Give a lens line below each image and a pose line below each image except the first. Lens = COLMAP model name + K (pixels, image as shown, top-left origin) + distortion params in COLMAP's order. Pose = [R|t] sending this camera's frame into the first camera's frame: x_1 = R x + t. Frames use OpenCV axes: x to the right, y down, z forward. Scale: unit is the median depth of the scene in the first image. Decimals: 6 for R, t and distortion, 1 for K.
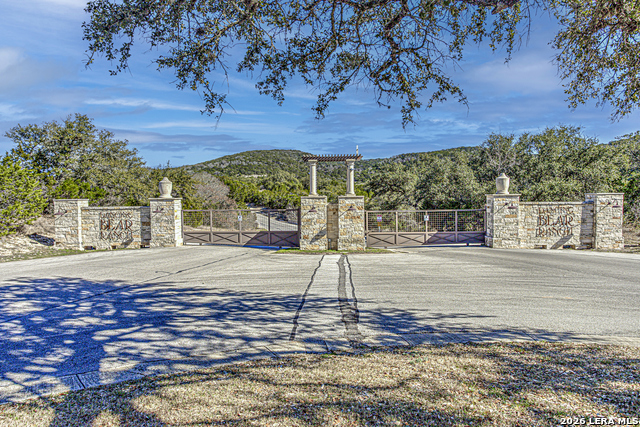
lens RADIAL K [[432.9, 0, 320.1], [0, 432.9, 213.7], [0, 0, 1]] dist [0.019182, 0.000881]
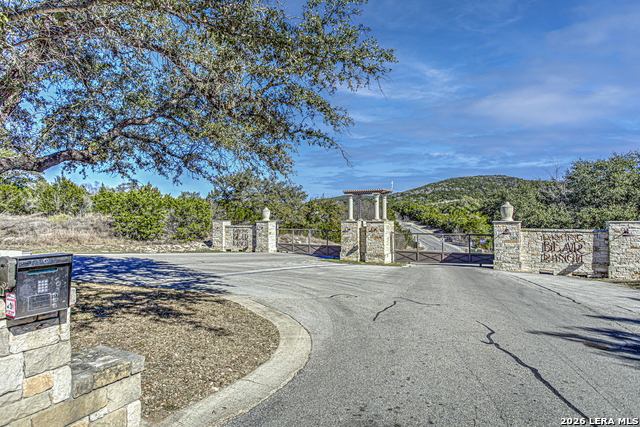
lens RADIAL K [[390.8, 0, 319.7], [0, 390.8, 213.1], [0, 0, 1]] dist [-0.002993, -0.000228]
pose [[0.848093, 0.001945, -0.529843, 0.544434], [-0.030713, 0.998492, -0.045494, -0.005434], [0.528956, 0.054856, 0.846874, -0.083811]]
